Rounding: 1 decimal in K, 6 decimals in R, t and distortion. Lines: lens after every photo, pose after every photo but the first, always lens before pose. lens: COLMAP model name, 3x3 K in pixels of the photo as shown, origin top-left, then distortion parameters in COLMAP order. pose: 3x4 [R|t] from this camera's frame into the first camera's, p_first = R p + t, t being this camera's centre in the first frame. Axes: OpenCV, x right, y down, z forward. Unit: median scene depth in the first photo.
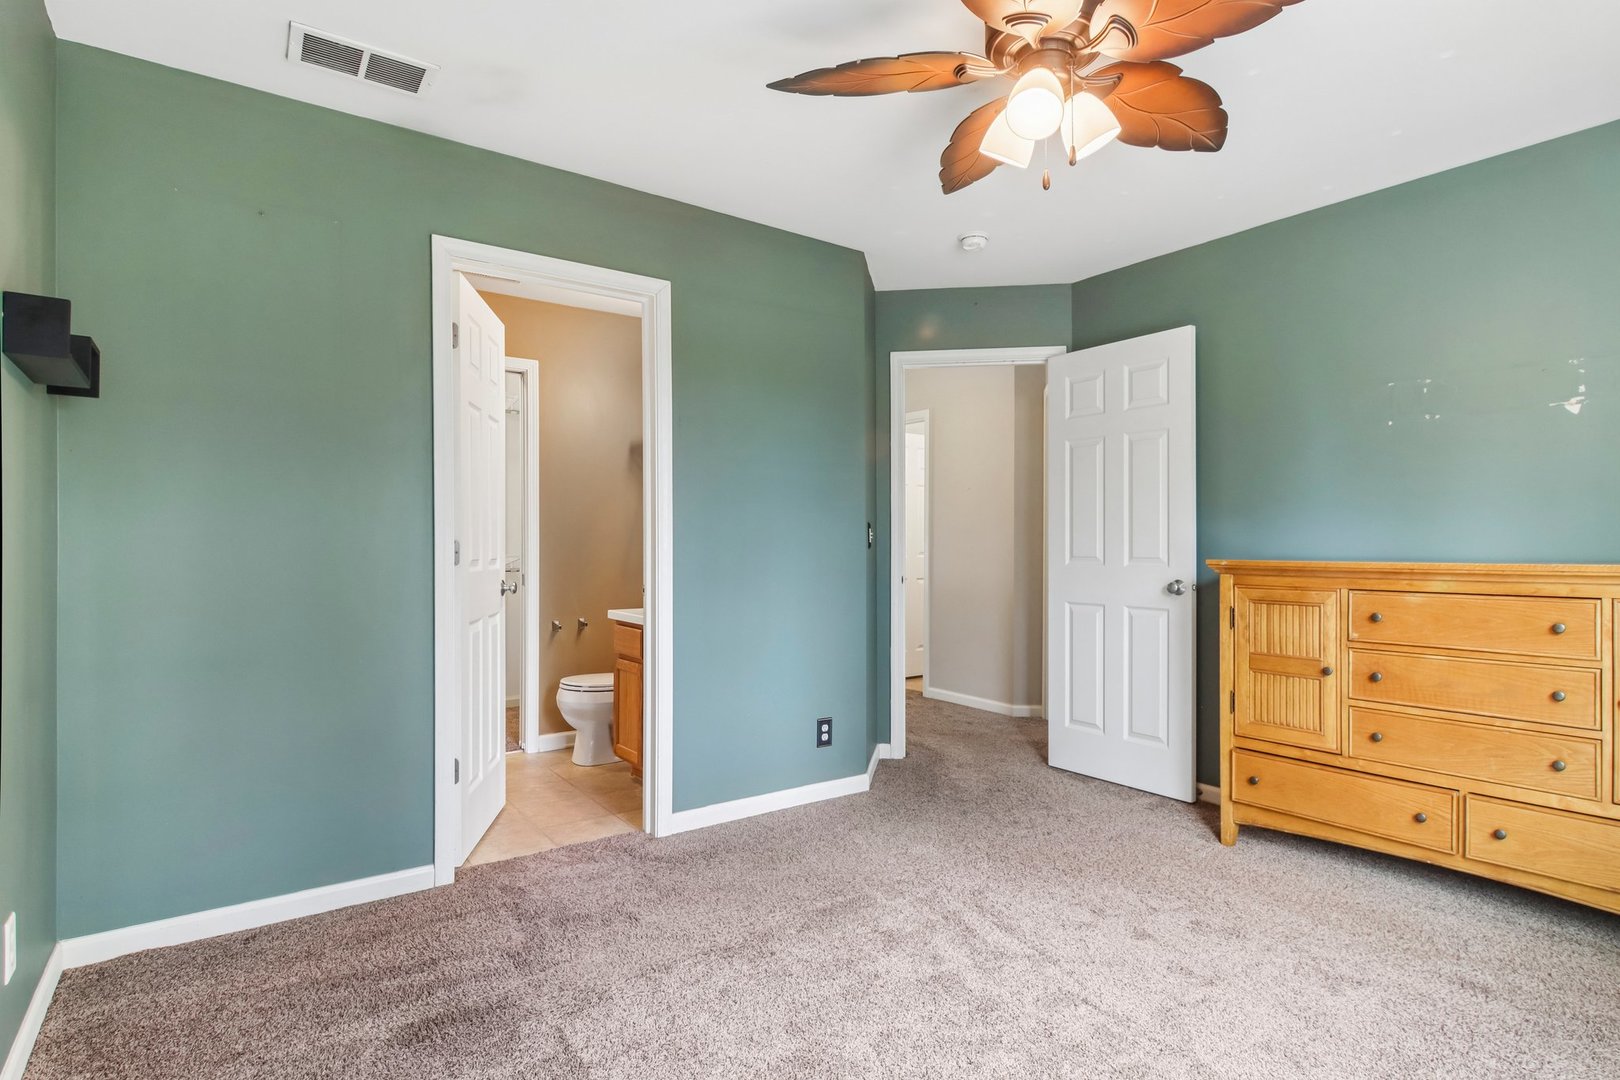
lens RADIAL K [[823.9, 0, 824.8], [0, 823.9, 544.7], [0, 0, 1]] dist [-0.001707, -0.013648]
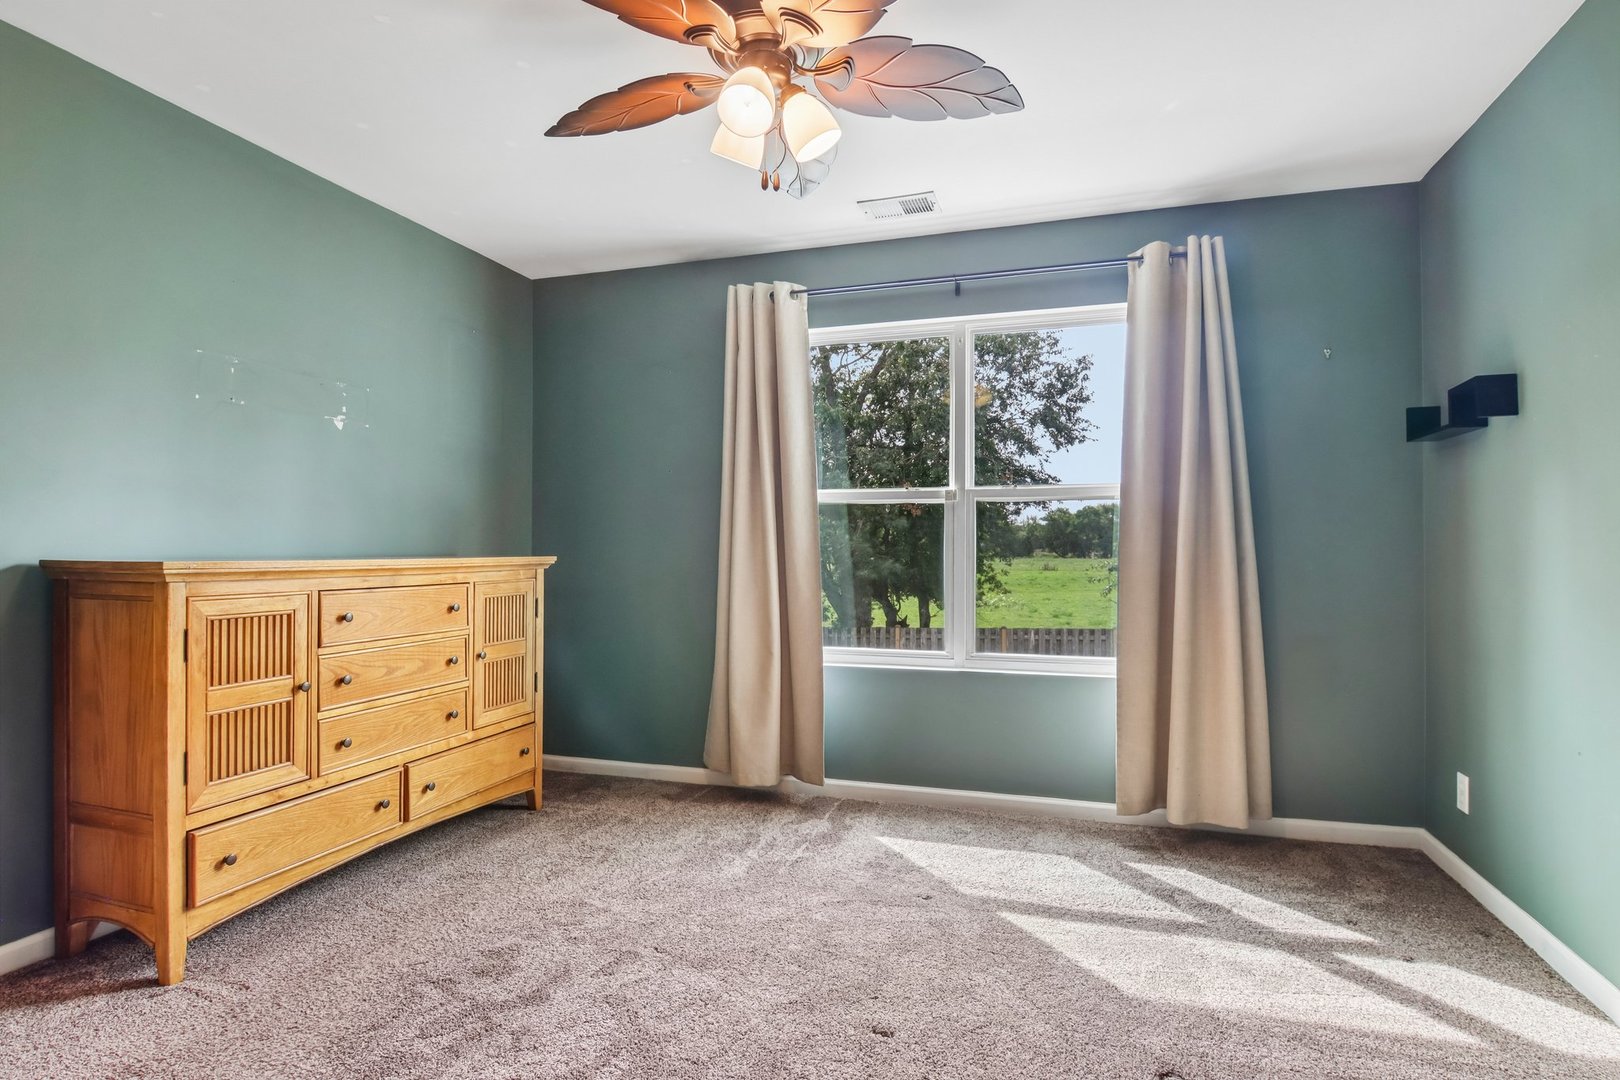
lens RADIAL K [[823.9, 0, 824.8], [0, 823.9, 544.7], [0, 0, 1]] dist [-0.001707, -0.013648]
pose [[-0.595607, 0.003243, 0.803269, -0.429647], [-0.000434, 0.999990, -0.004359, 0.008451], [-0.803276, -0.002945, -0.595600, 1.146890]]
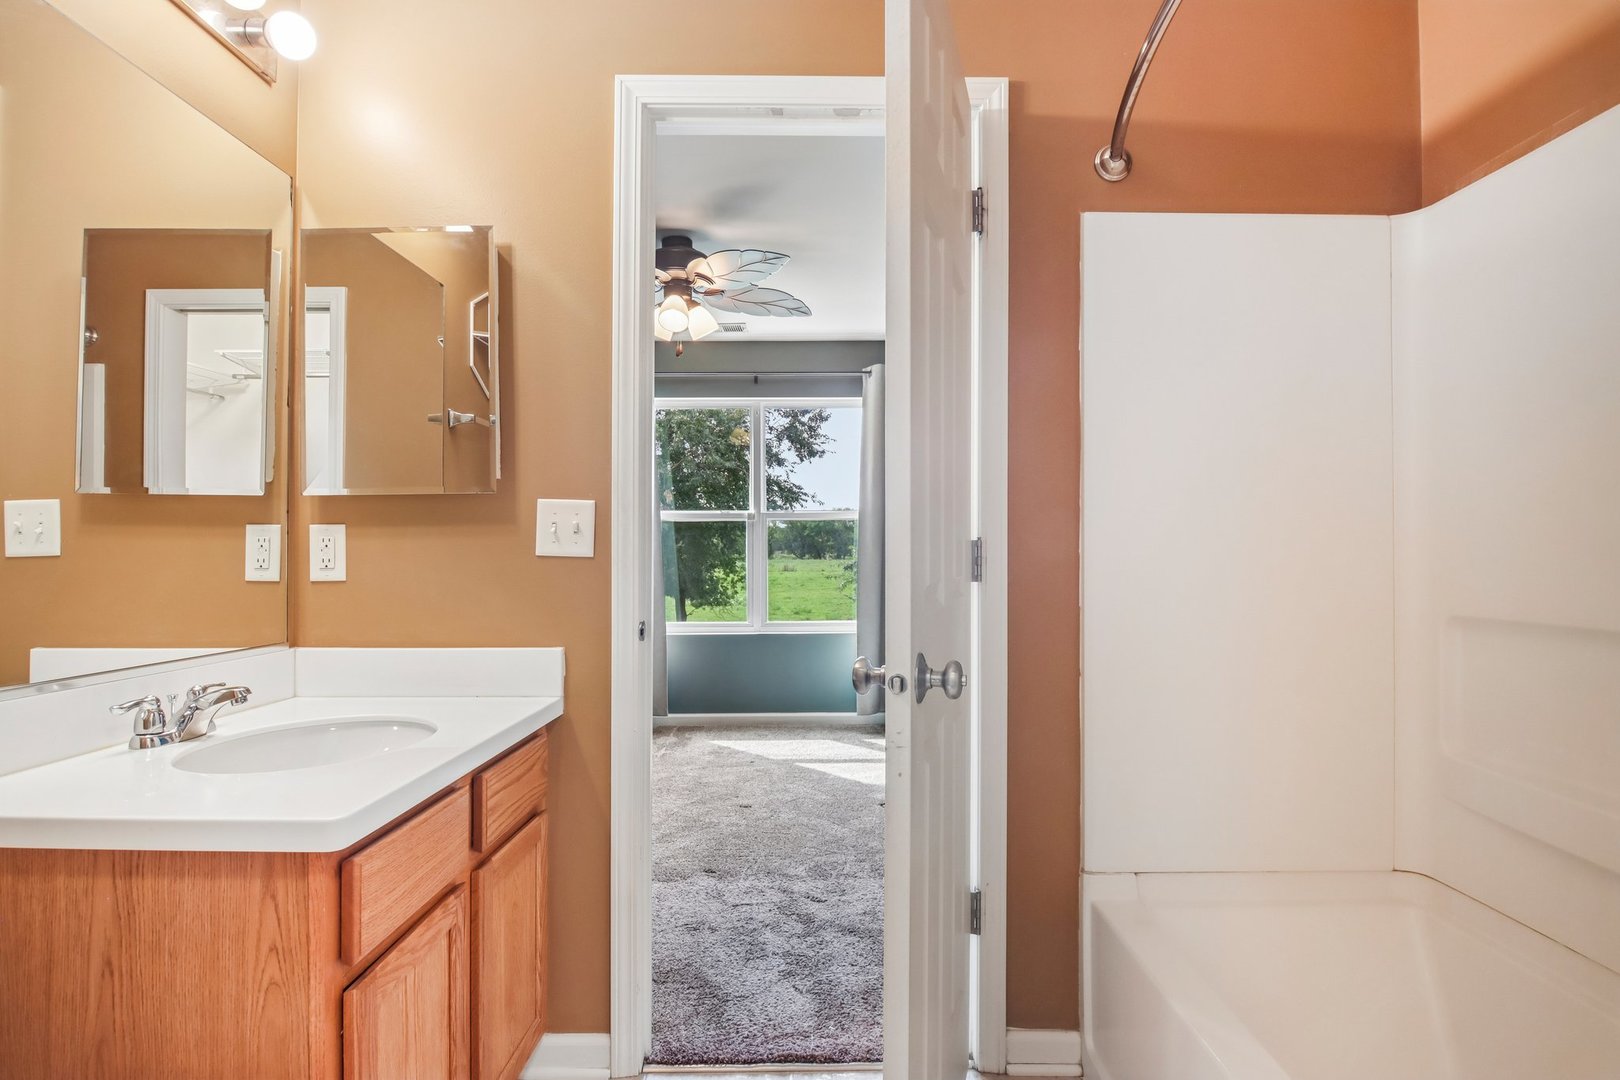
lens RADIAL K [[823.9, 0, 824.8], [0, 823.9, 544.7], [0, 0, 1]] dist [-0.001707, -0.013648]
pose [[-0.812706, 0.007339, 0.582628, -0.780770], [0.004481, 0.999970, -0.006346, 0.004171], [-0.582657, -0.002546, -0.812715, 1.698808]]
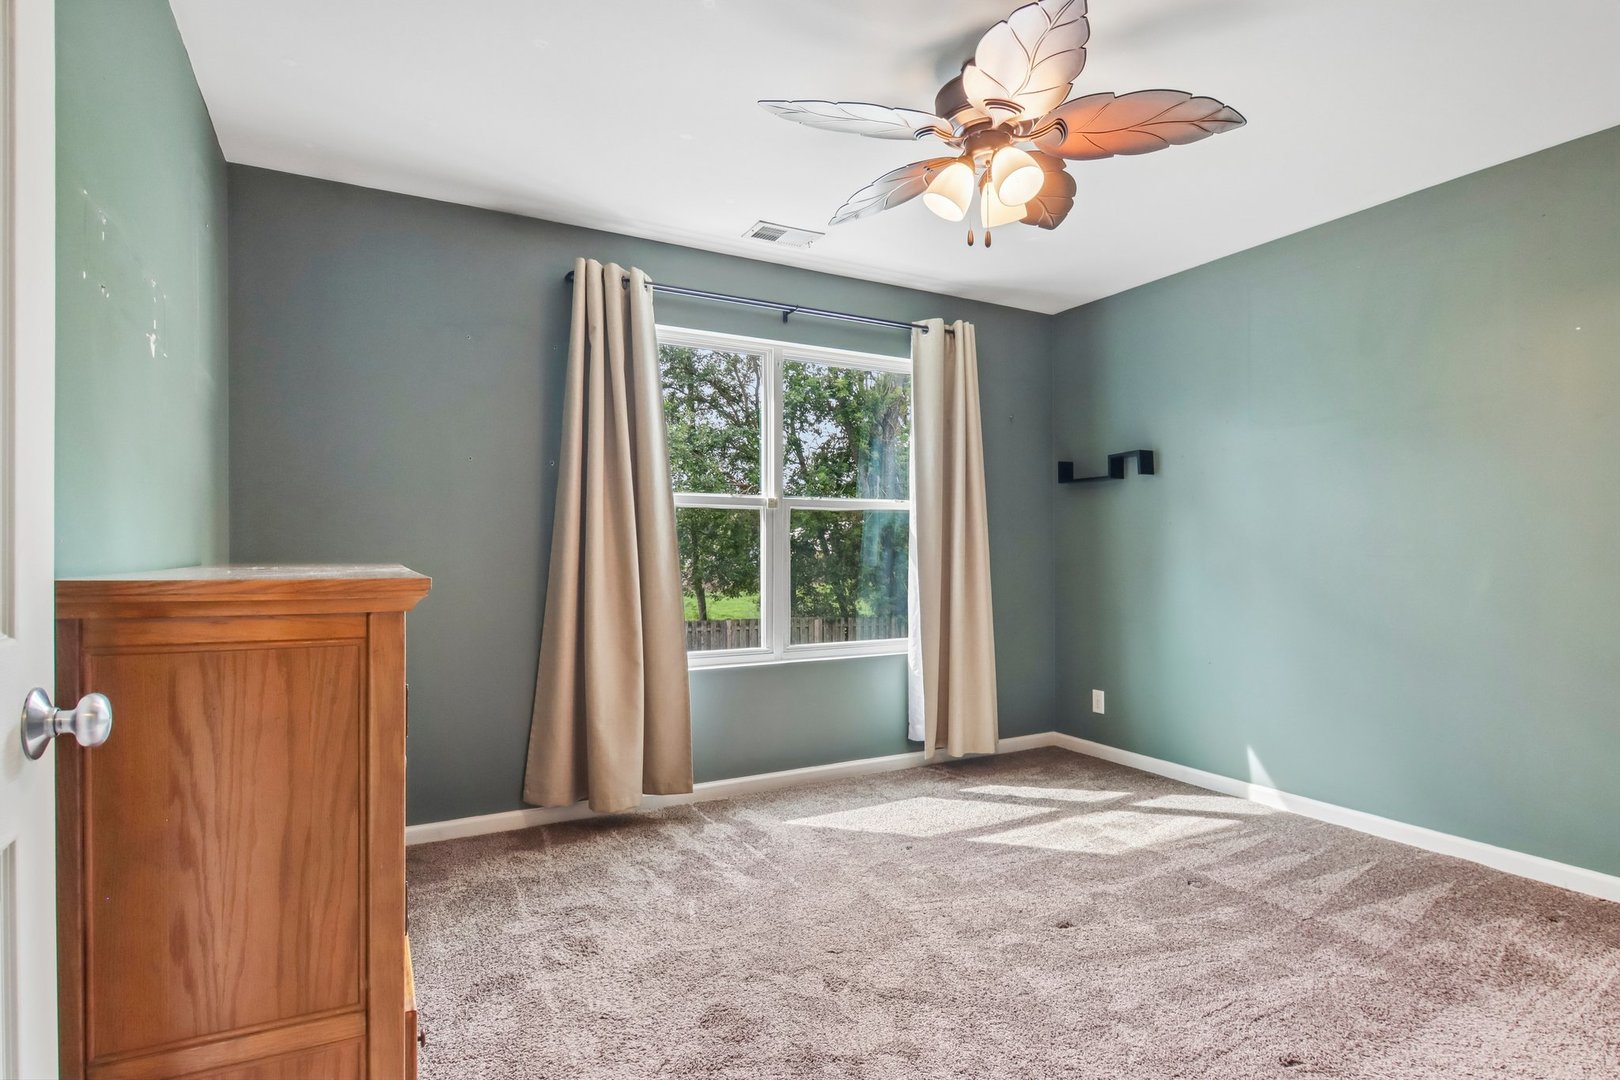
lens RADIAL K [[829.5, 0, 825.0], [0, 829.5, 547.4], [0, 0, 1]] dist [-0.002386, -0.000255]
pose [[-0.992874, -0.000234, 0.119172, 0.252781], [-0.000548, 0.999996, -0.002604, 0.004035], [-0.119171, -0.002650, -0.992870, 1.632676]]
